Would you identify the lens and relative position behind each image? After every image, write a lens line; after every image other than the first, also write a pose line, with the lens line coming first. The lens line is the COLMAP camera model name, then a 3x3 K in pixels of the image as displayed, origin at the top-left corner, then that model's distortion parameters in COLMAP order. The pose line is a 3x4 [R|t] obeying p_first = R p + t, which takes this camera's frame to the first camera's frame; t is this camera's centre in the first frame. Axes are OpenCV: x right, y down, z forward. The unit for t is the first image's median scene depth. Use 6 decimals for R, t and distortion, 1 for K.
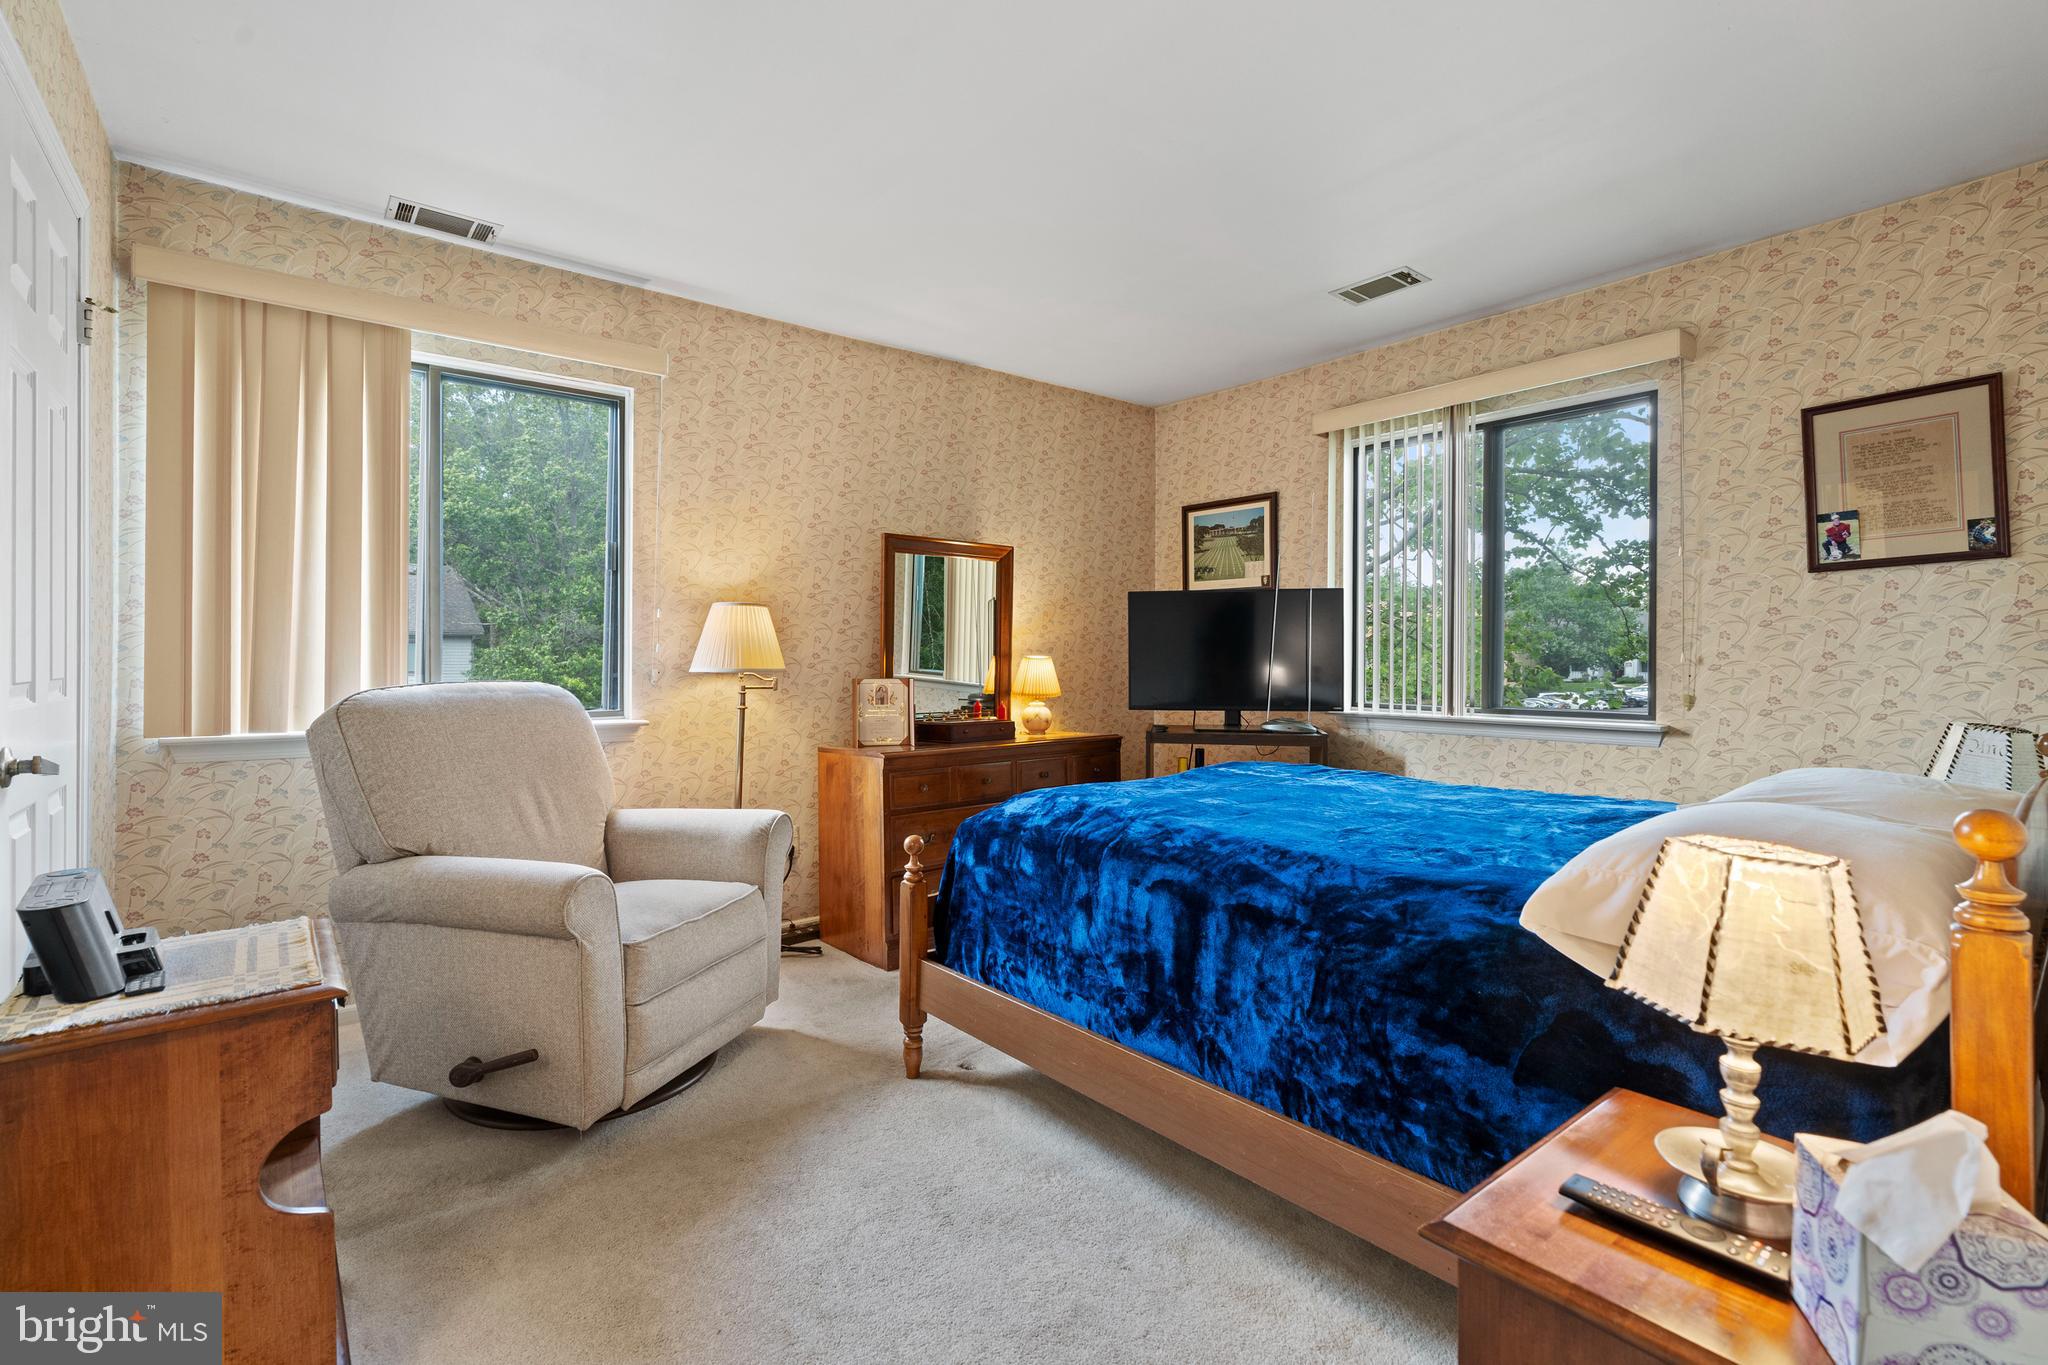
lens RADIAL K [[930.1, 0, 1026.3], [0, 930.1, 664.9], [0, 0, 1]] dist [-0.008783, 0.003727]
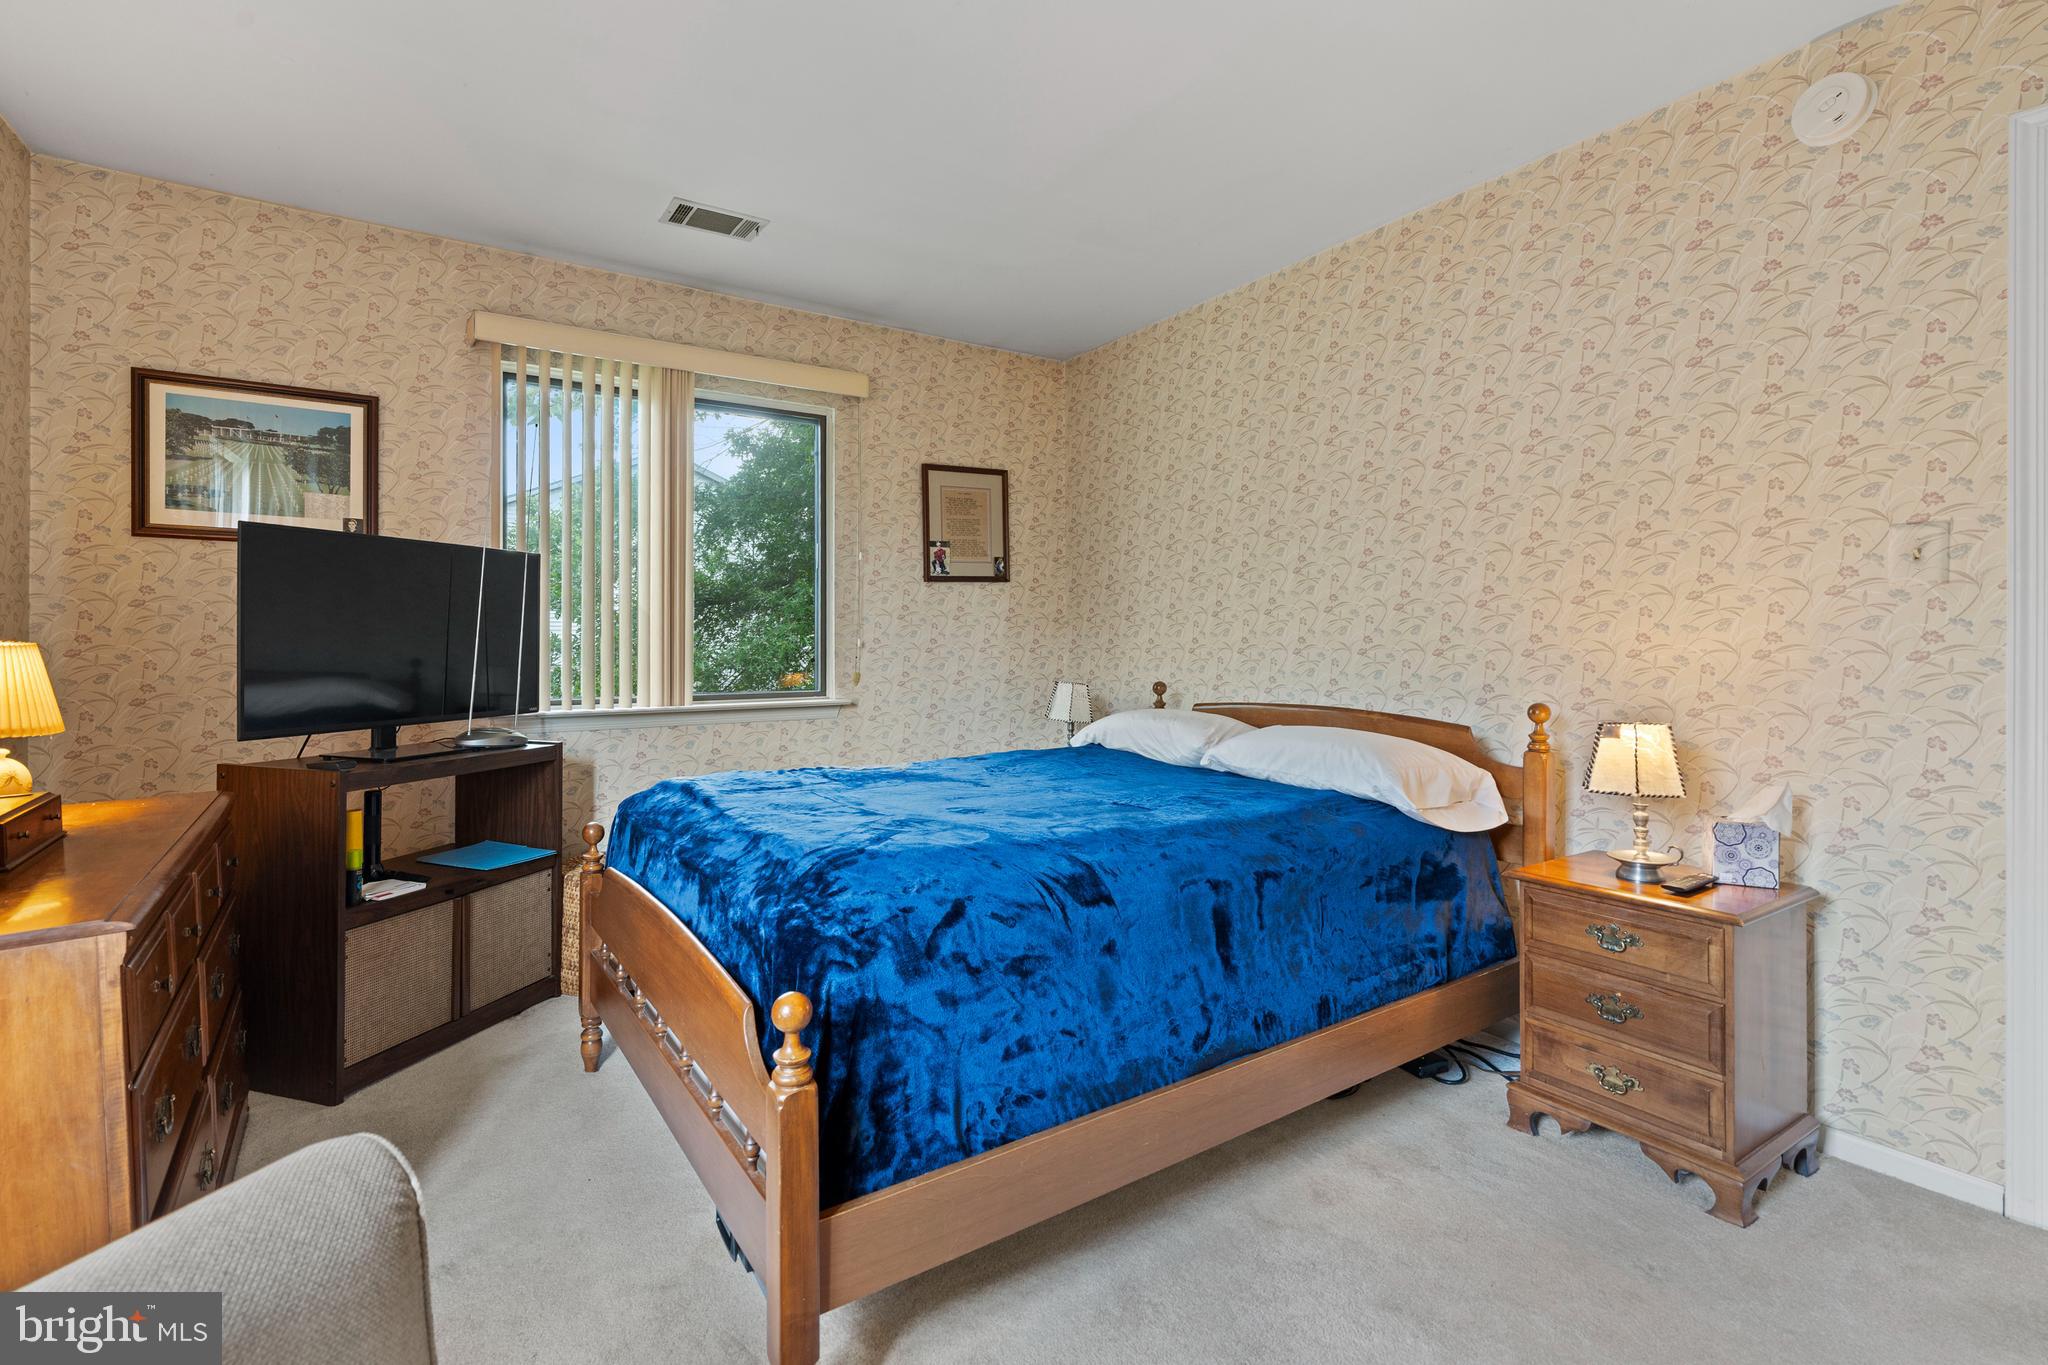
lens RADIAL K [[930.1, 0, 1038.1], [0, 930.1, 642.5], [0, 0, 1]] dist [-0.008783, 0.003727]
pose [[0.097439, -0.005223, 0.995228, -0.478991], [0.006029, 0.999971, 0.004658, -0.011754], [-0.995223, 0.005546, 0.097468, 0.622073]]
